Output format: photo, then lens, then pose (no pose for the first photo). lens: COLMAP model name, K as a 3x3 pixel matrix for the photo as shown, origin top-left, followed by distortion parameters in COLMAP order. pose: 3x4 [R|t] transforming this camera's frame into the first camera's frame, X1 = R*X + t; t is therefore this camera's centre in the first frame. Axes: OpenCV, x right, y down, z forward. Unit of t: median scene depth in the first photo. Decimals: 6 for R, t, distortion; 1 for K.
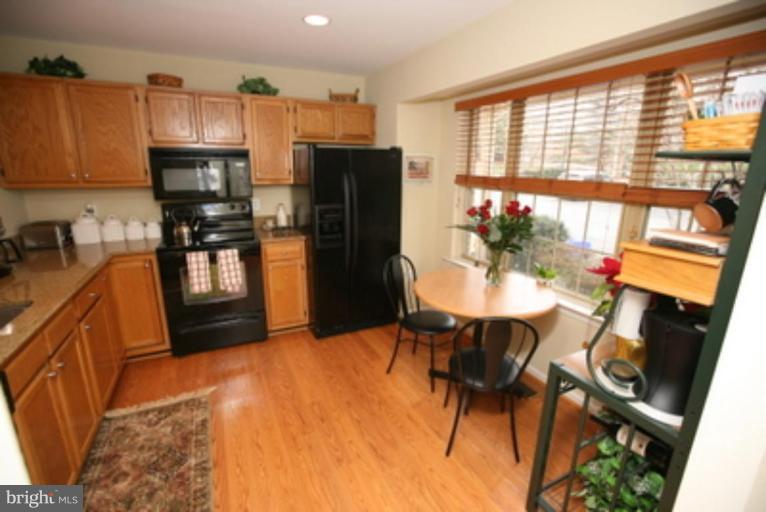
lens RADIAL K [[350.7, 0, 382.8], [0, 350.7, 251.7], [0, 0, 1]] dist [-0.054346, 0.020481]
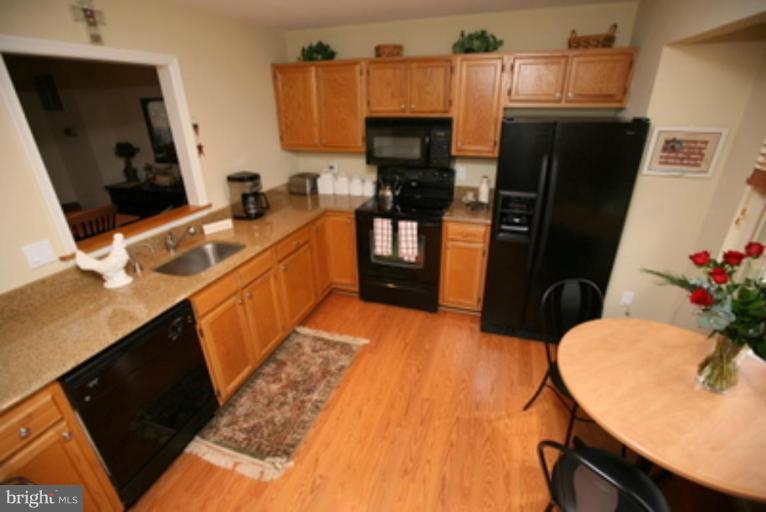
lens RADIAL K [[350.7, 0, 382.8], [0, 350.7, 251.7], [0, 0, 1]] dist [-0.054346, 0.020481]
pose [[0.706608, 0.261865, -0.657367, 0.207009], [-0.145476, 0.962919, 0.227209, -0.144873], [0.692489, -0.064916, 0.718501, 0.192119]]
